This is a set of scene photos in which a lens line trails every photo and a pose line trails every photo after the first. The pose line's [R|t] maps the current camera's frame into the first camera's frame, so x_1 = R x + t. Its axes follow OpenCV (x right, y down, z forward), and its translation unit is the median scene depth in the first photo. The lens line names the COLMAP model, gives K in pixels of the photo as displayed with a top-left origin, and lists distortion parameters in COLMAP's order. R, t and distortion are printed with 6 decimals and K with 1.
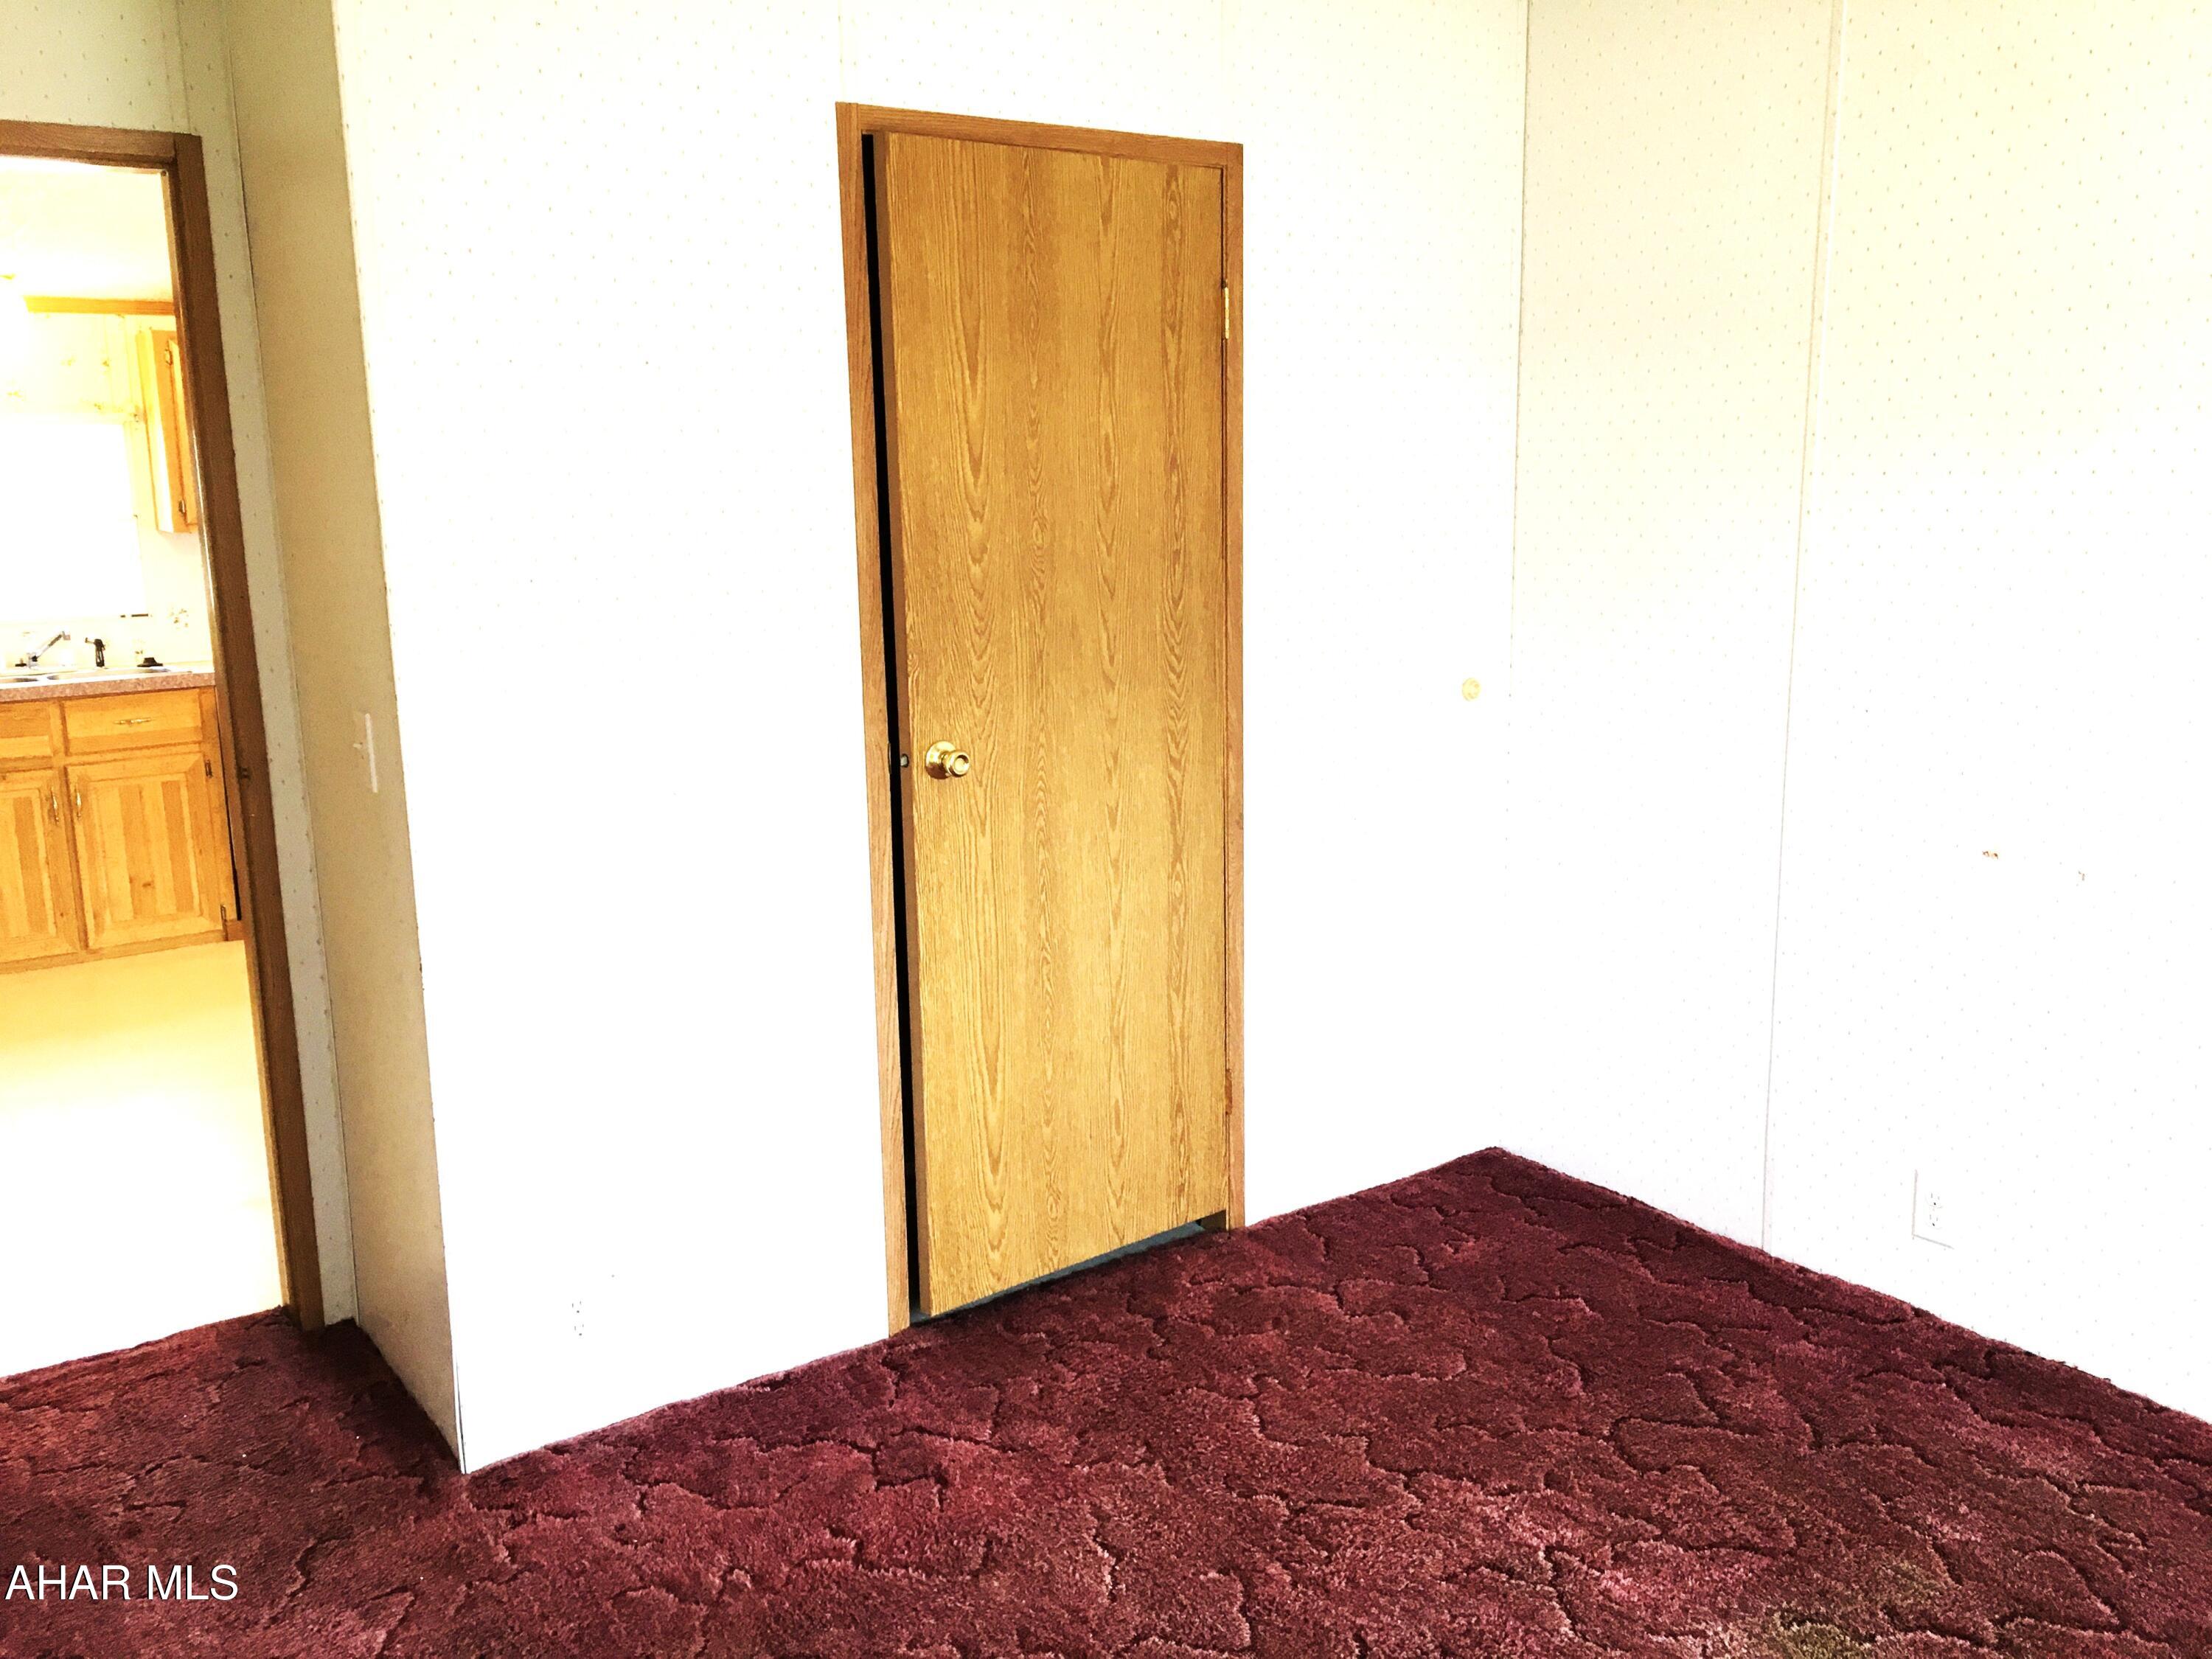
lens RADIAL K [[1855.9, 0, 1098.8], [0, 1855.9, 824.5], [0, 0, 1]] dist [0.080945, -0.130535]
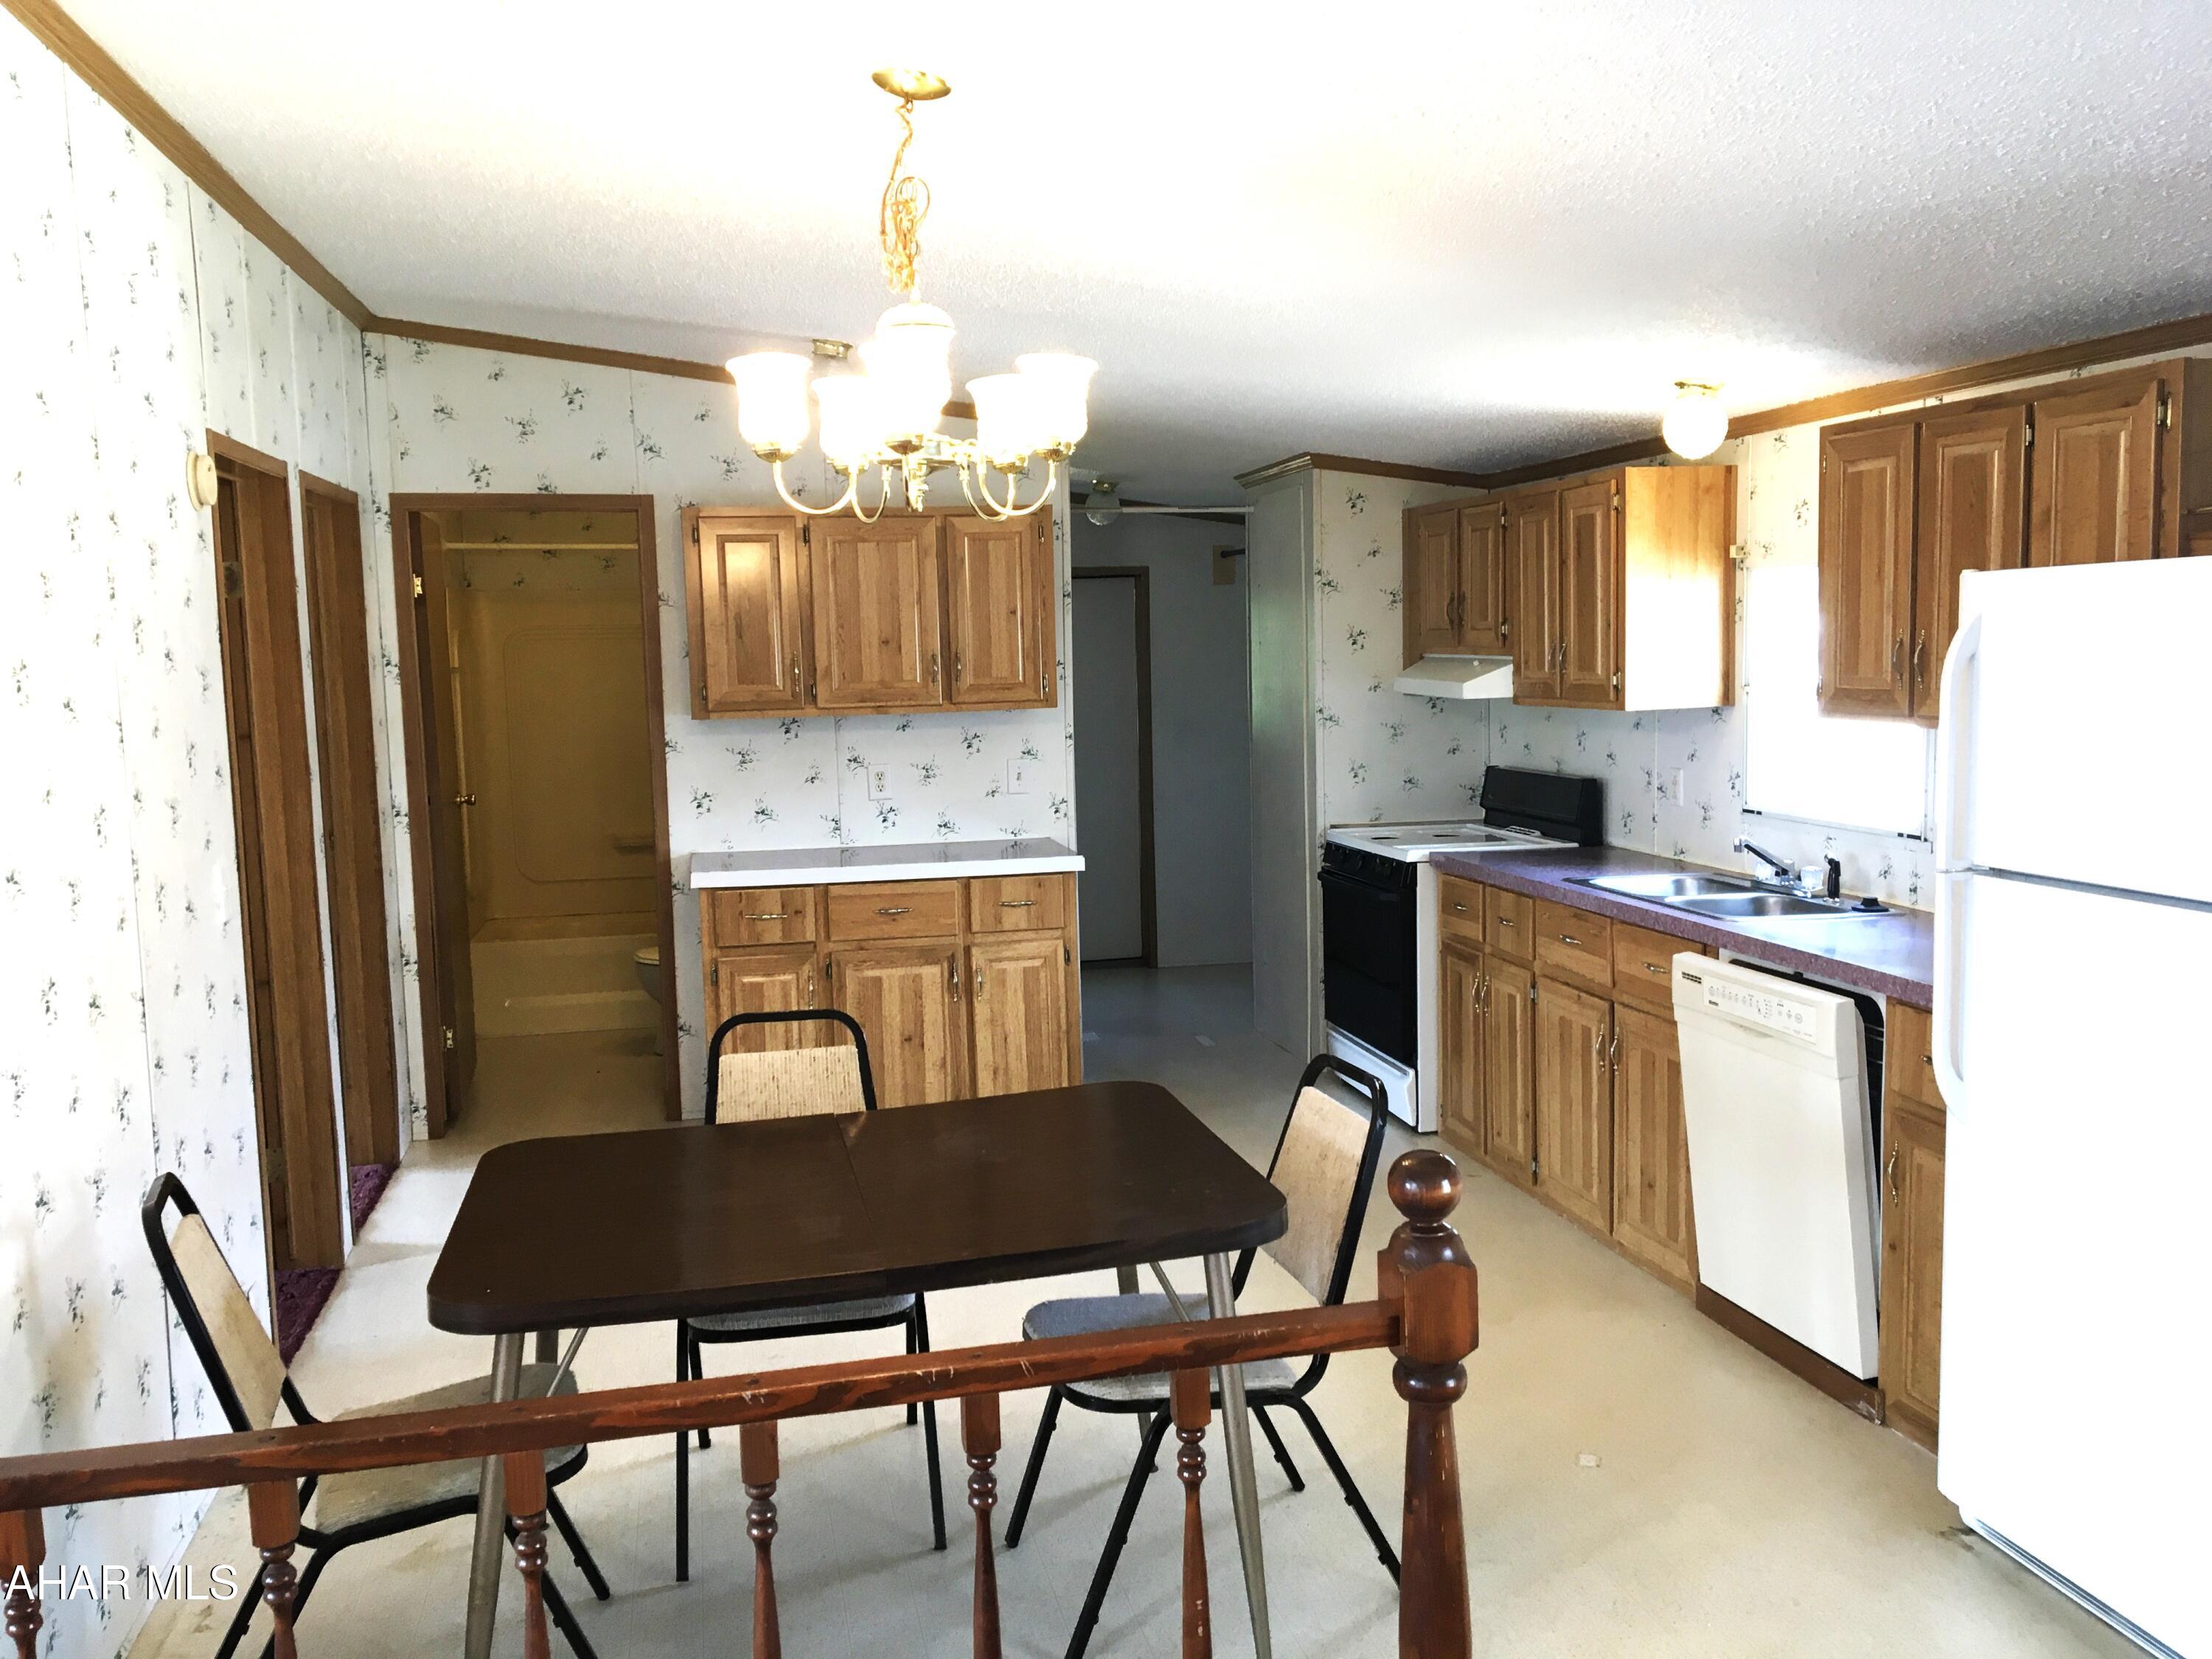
lens RADIAL K [[1855.9, 0, 1098.8], [0, 1855.9, 824.5], [0, 0, 1]] dist [0.080945, -0.130535]
pose [[-0.404001, 0.114929, -0.907510, 0.239761], [-0.133647, 0.974015, 0.182848, -0.215486], [0.904943, 0.195157, -0.378143, 1.064775]]
